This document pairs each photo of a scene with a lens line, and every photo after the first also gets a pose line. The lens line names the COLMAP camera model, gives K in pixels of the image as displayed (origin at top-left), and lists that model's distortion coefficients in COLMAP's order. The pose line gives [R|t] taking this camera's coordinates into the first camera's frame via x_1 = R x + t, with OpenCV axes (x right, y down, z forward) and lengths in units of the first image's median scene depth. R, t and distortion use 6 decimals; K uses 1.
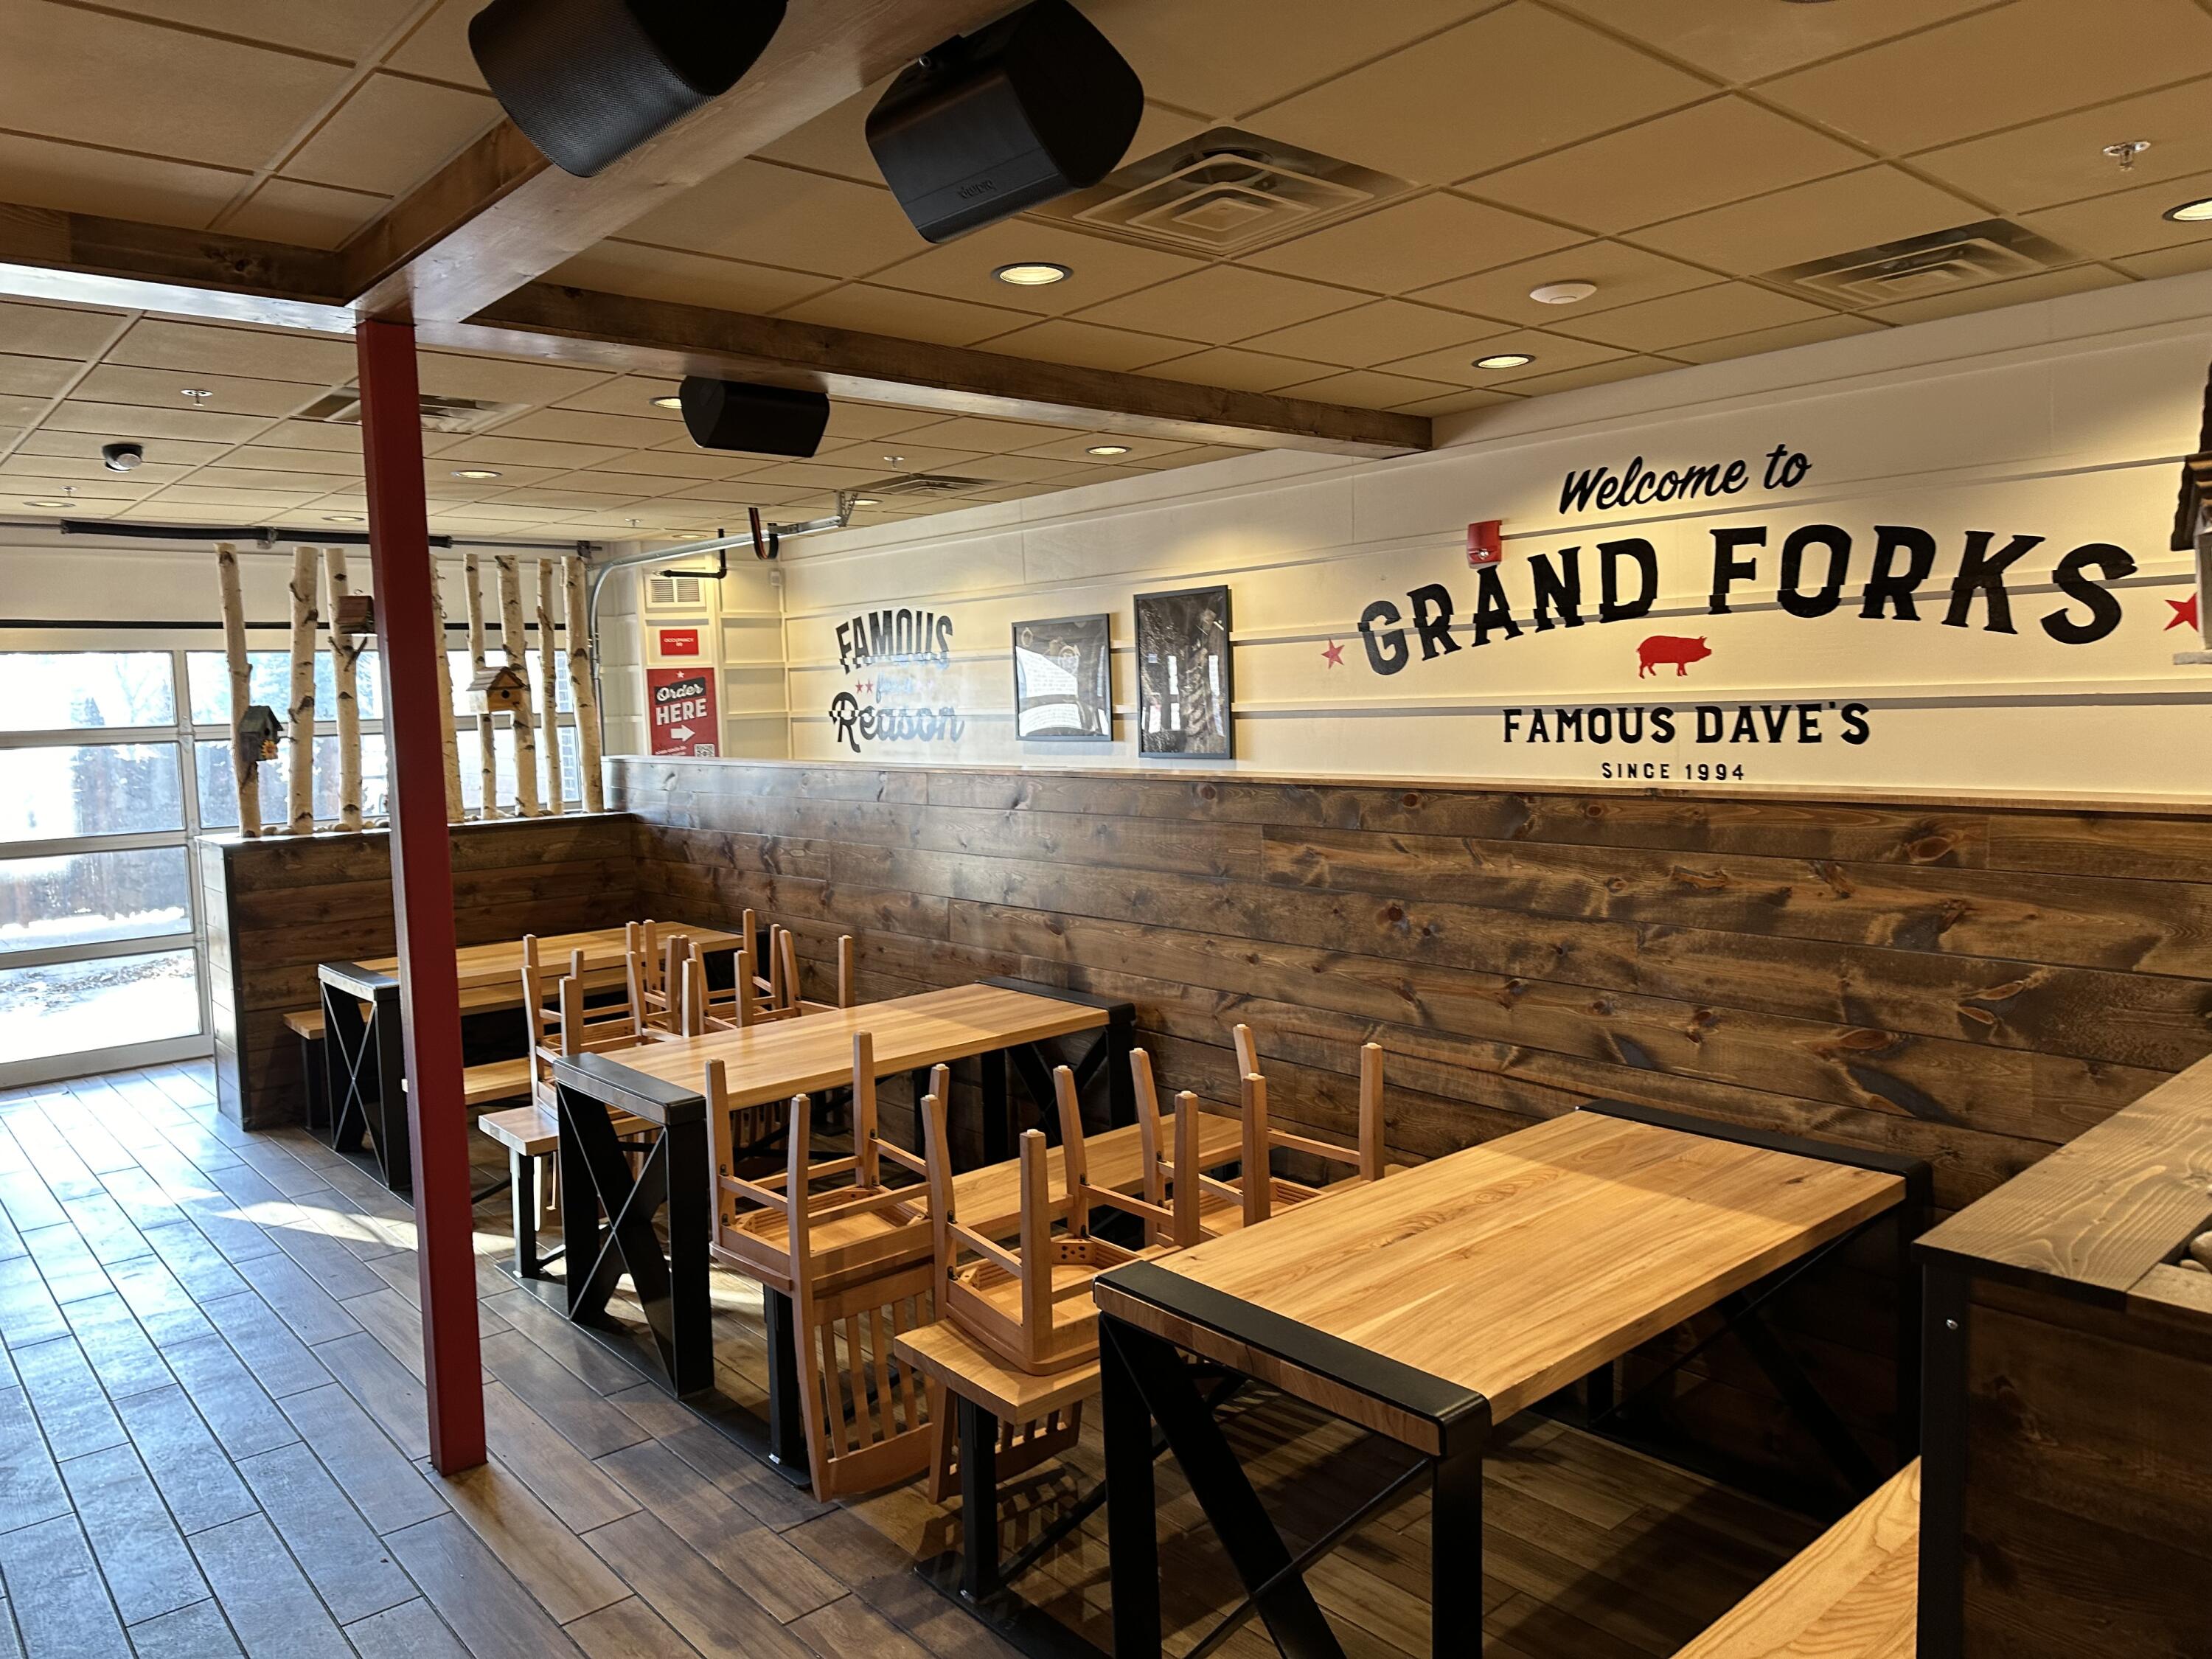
lens RADIAL K [[1546.4, 0, 1103.1], [0, 1546.4, 827.5], [0, 0, 1]] dist [0.074248, -0.079235]
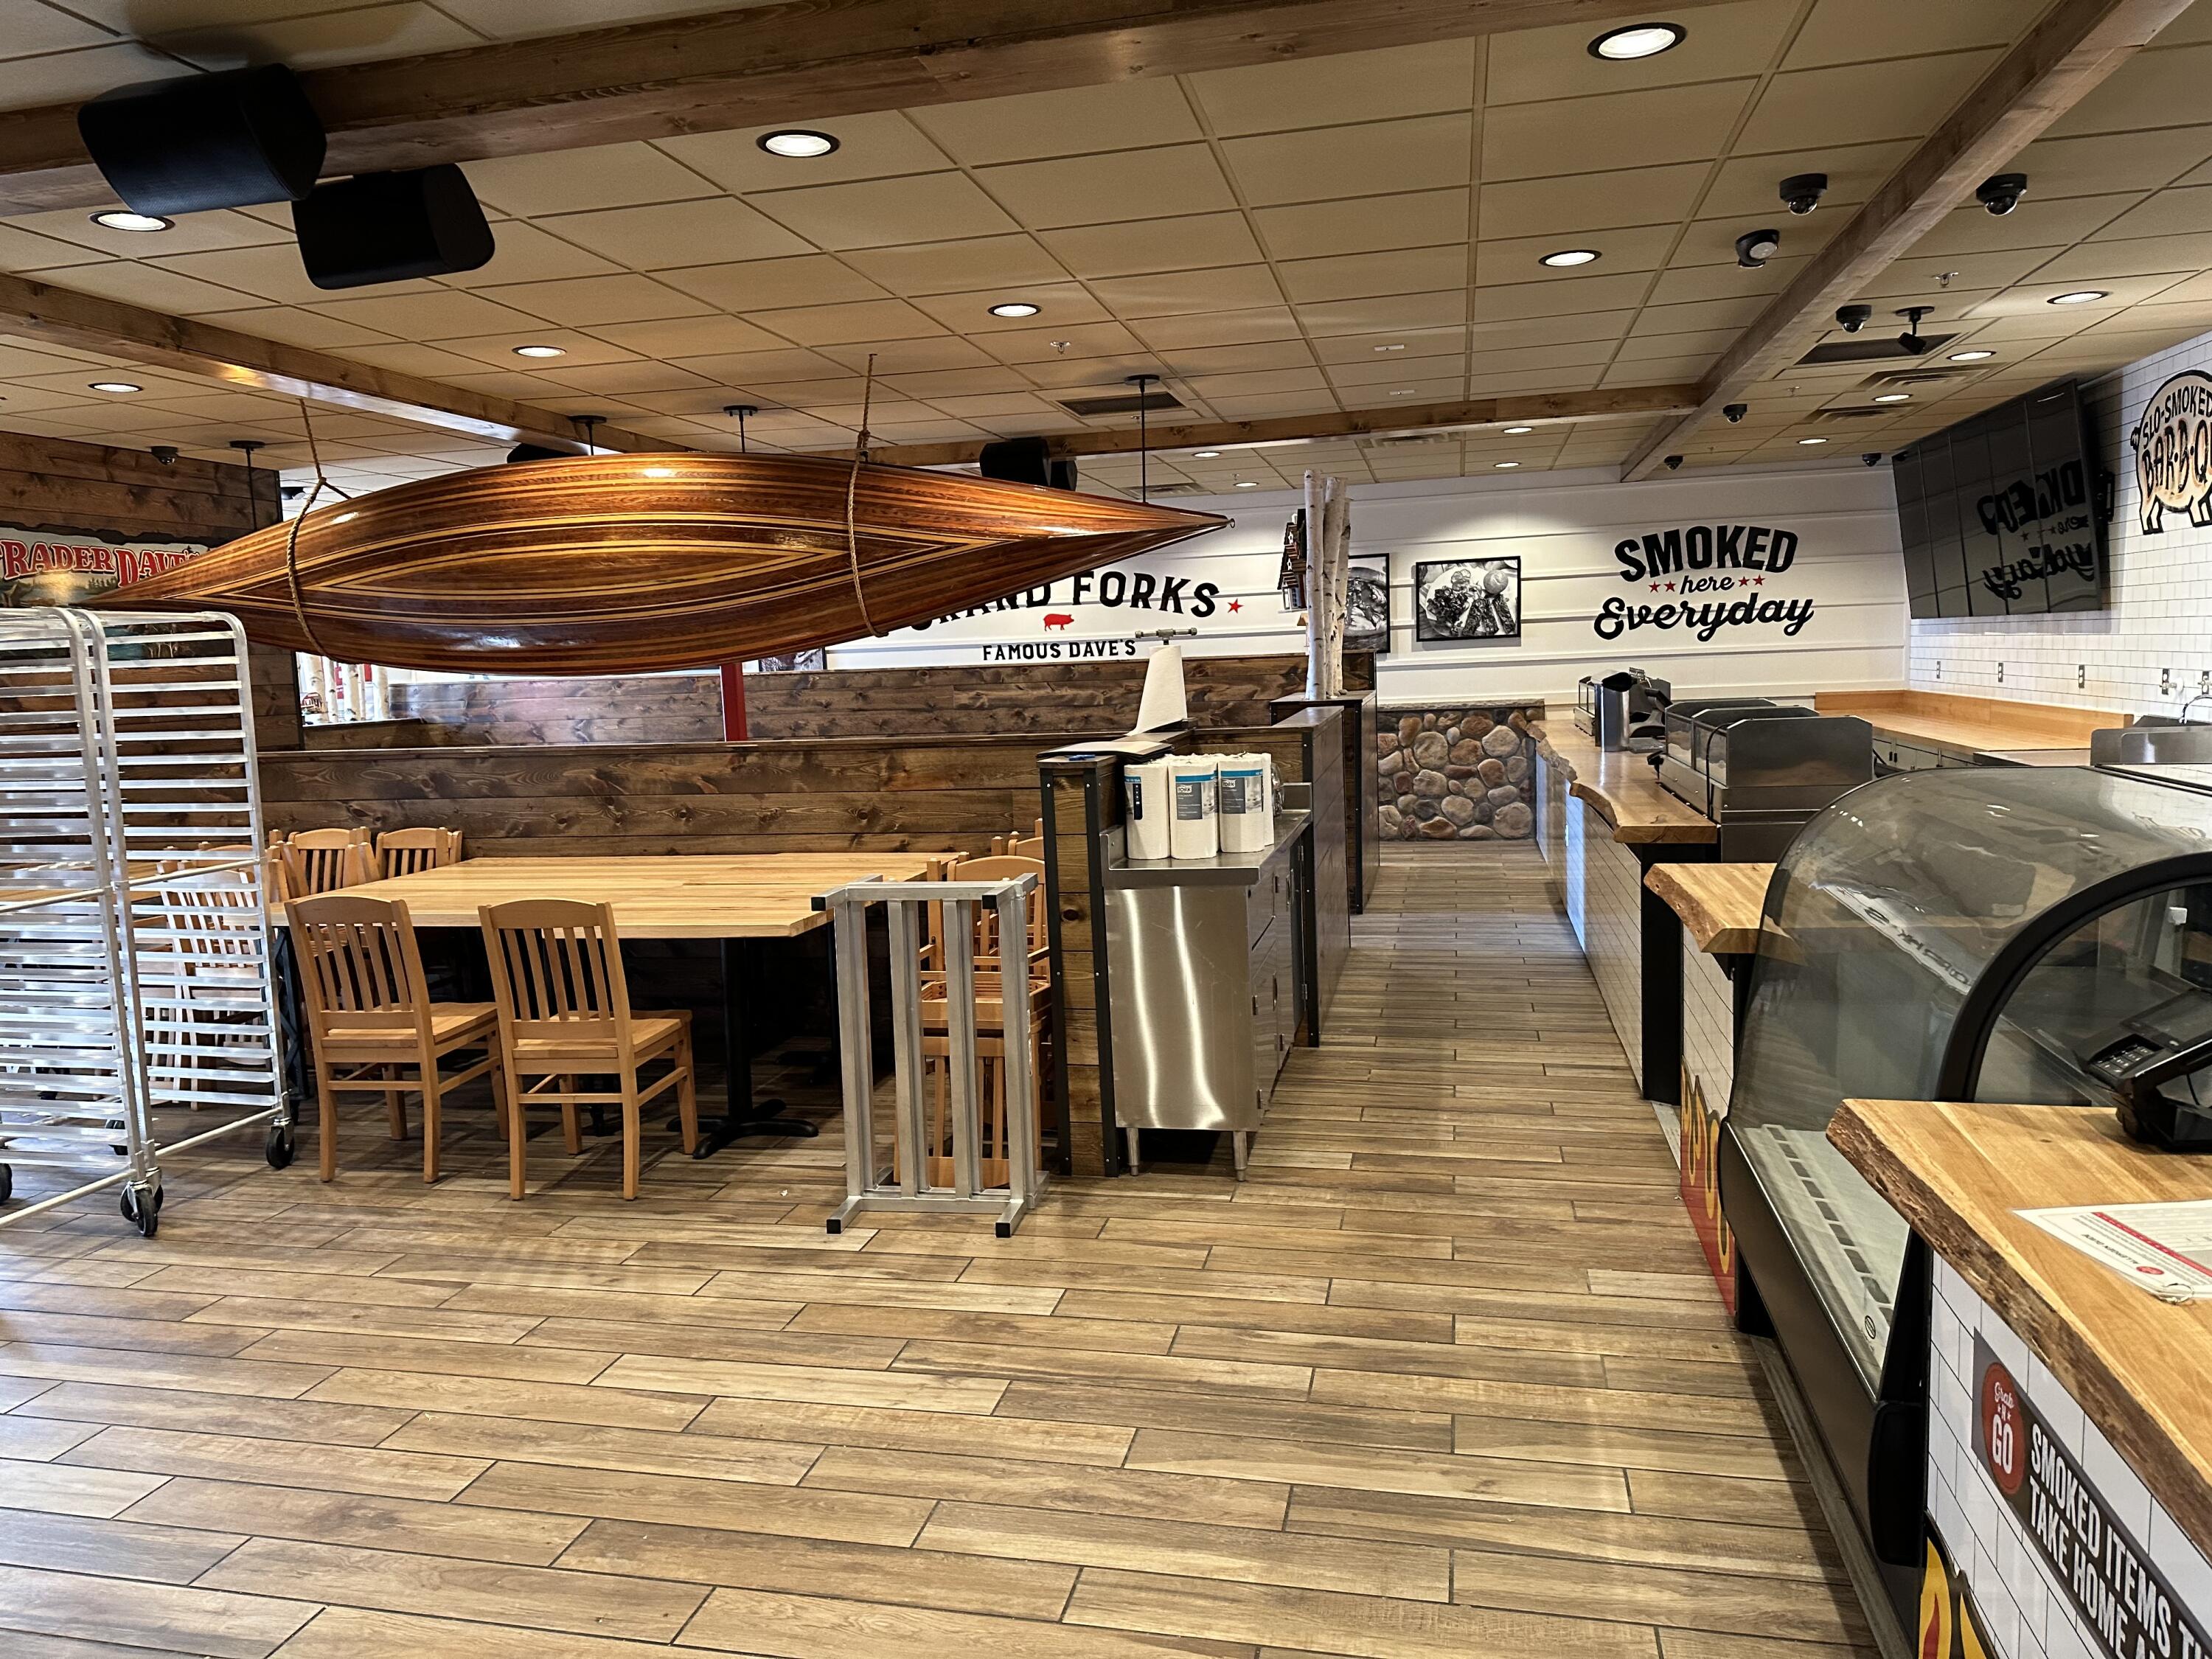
lens RADIAL K [[1546.4, 0, 1098.3], [0, 1546.4, 815.3], [0, 0, 1]] dist [0.074248, -0.079235]
pose [[0.813147, -0.063446, 0.578590, -0.985244], [0.065330, 0.997709, 0.017590, 0.150765], [-0.578380, 0.023496, 0.815429, -0.984347]]
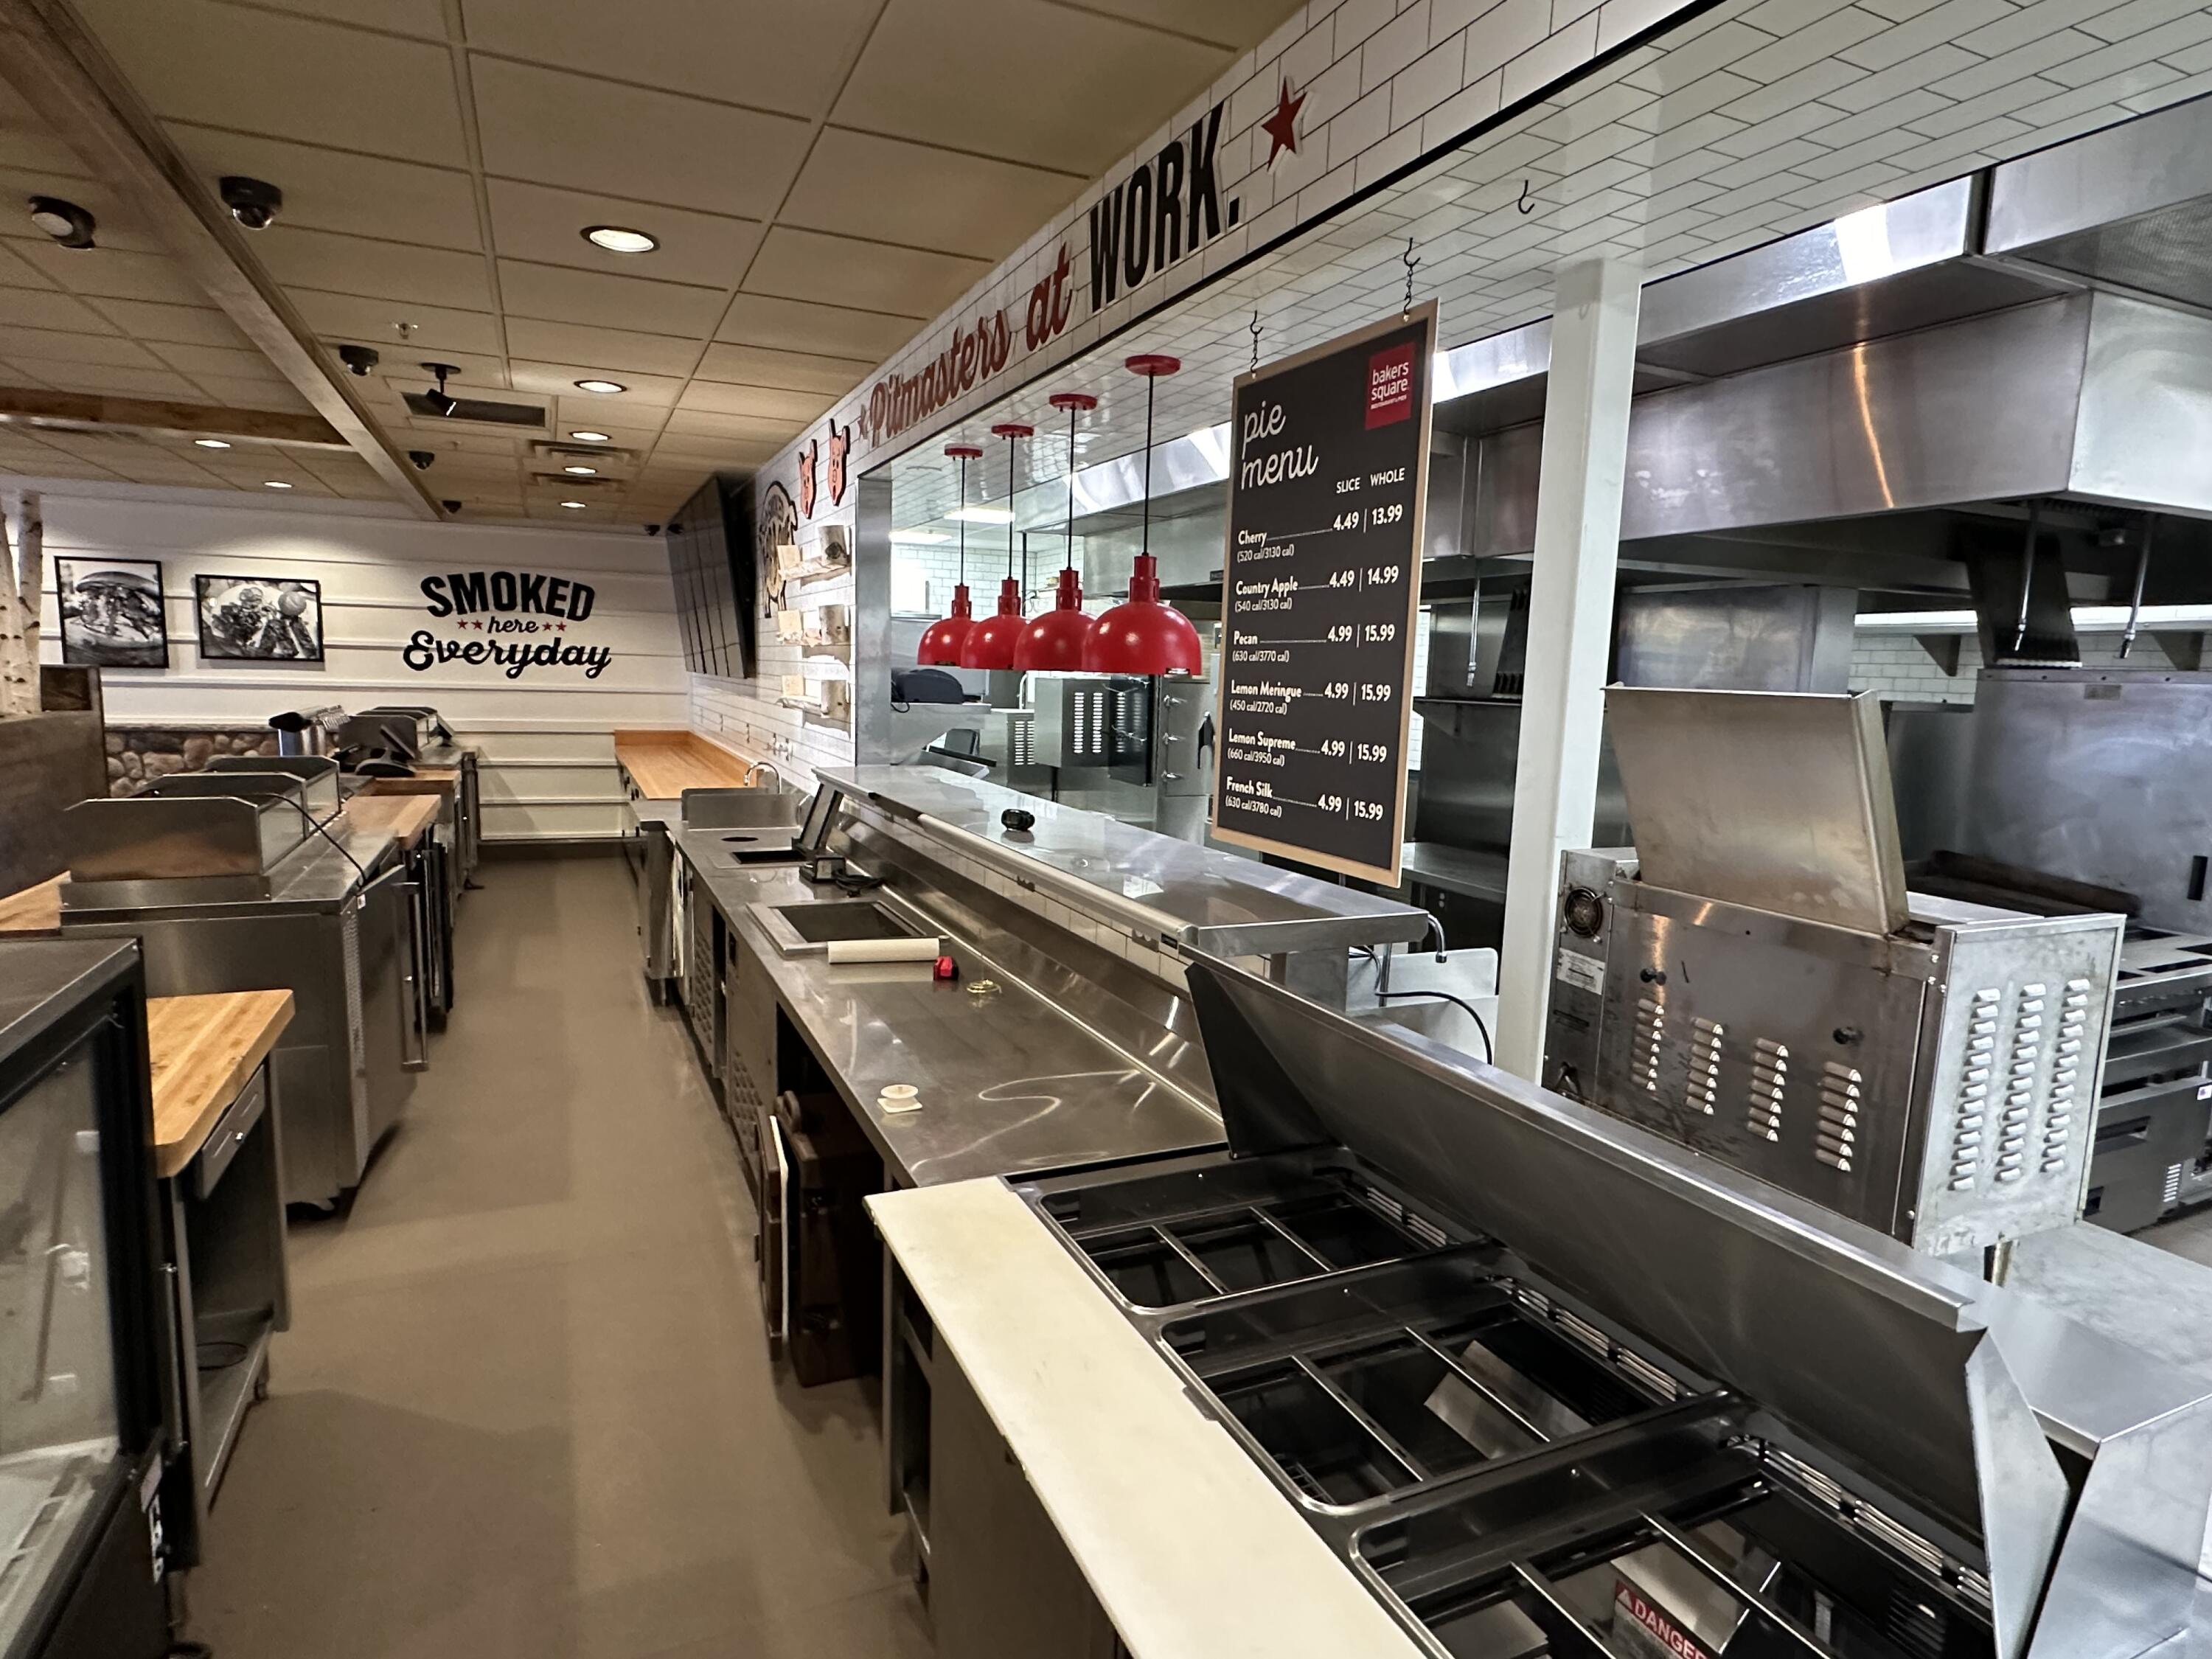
lens RADIAL K [[1245.5, 0, 1123.9], [0, 1245.5, 853.7], [0, 0, 1]] dist [-0.004033, 0.000817]
pose [[0.288640, -0.100863, 0.952110, -0.577469], [0.040828, 0.994828, 0.093012, 0.128361], [-0.956567, 0.012026, 0.291265, -1.125965]]
